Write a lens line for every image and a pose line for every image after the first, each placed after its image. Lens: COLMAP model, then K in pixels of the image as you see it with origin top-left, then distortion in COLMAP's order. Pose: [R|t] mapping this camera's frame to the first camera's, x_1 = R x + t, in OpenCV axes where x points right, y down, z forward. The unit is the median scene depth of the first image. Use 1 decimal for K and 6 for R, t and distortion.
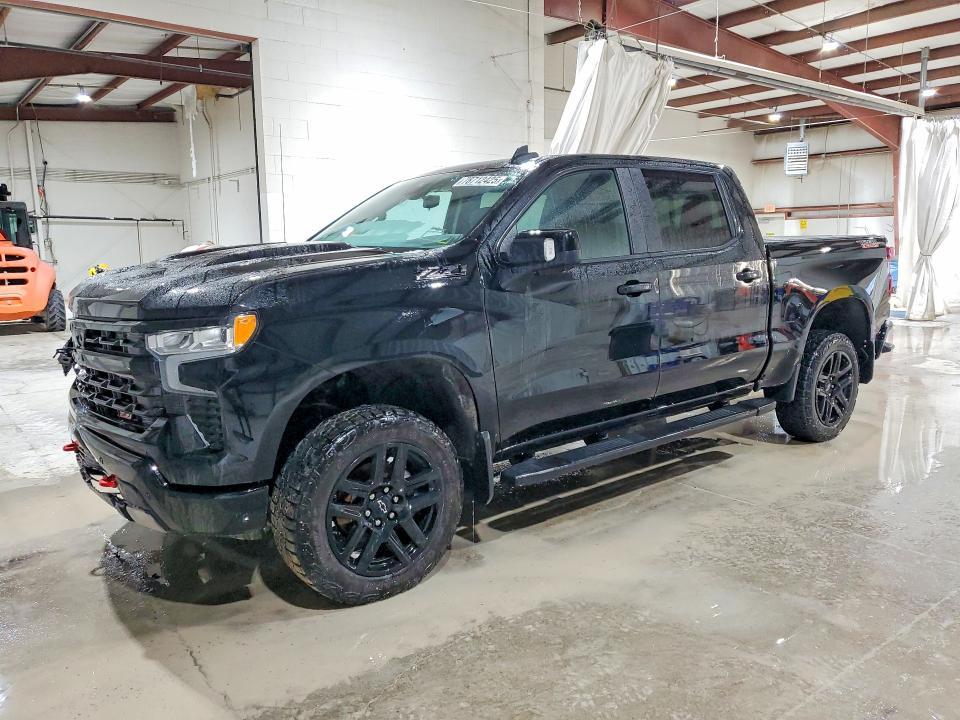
lens RADIAL K [[765.2, 0, 485.9], [0, 765.2, 359.6], [0, 0, 1]] dist [0.002839, 0.016308]
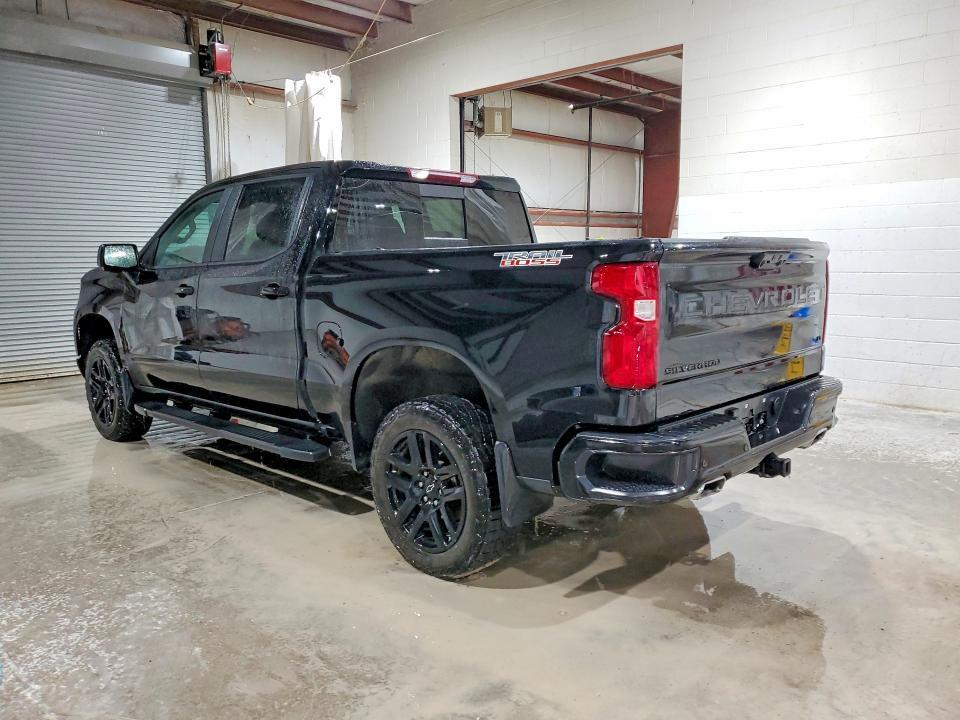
lens RADIAL K [[765.2, 0, 486.5], [0, 765.2, 361.6], [0, 0, 1]] dist [0.002839, 0.016308]
pose [[0.098044, 0.141194, -0.985115, 1.288478], [-0.138683, 0.982164, 0.126969, -0.181426], [0.985472, 0.124170, 0.115877, 1.190593]]
